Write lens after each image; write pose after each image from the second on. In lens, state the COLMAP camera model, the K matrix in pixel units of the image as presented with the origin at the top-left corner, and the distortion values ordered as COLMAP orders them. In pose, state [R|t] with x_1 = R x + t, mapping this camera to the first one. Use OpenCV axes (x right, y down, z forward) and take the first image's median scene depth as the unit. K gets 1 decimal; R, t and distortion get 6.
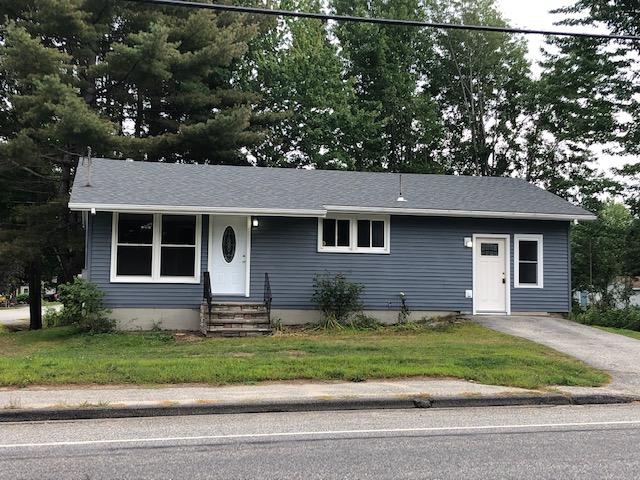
lens RADIAL K [[916.7, 0, 320.0], [0, 916.7, 240.0], [0, 0, 1]] dist [0.090363, 0.005119]
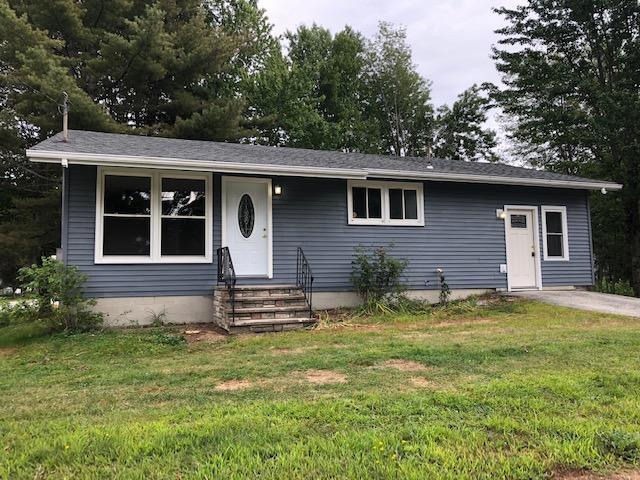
lens RADIAL K [[509.2, 0, 320.0], [0, 509.2, 240.0], [0, 0, 1]] dist [0.006416, -0.000522]
pose [[0.989486, -0.019264, 0.143340, -0.097830], [0.022407, 0.999542, -0.020348, 0.036705], [-0.142882, 0.023346, 0.989464, 0.526943]]
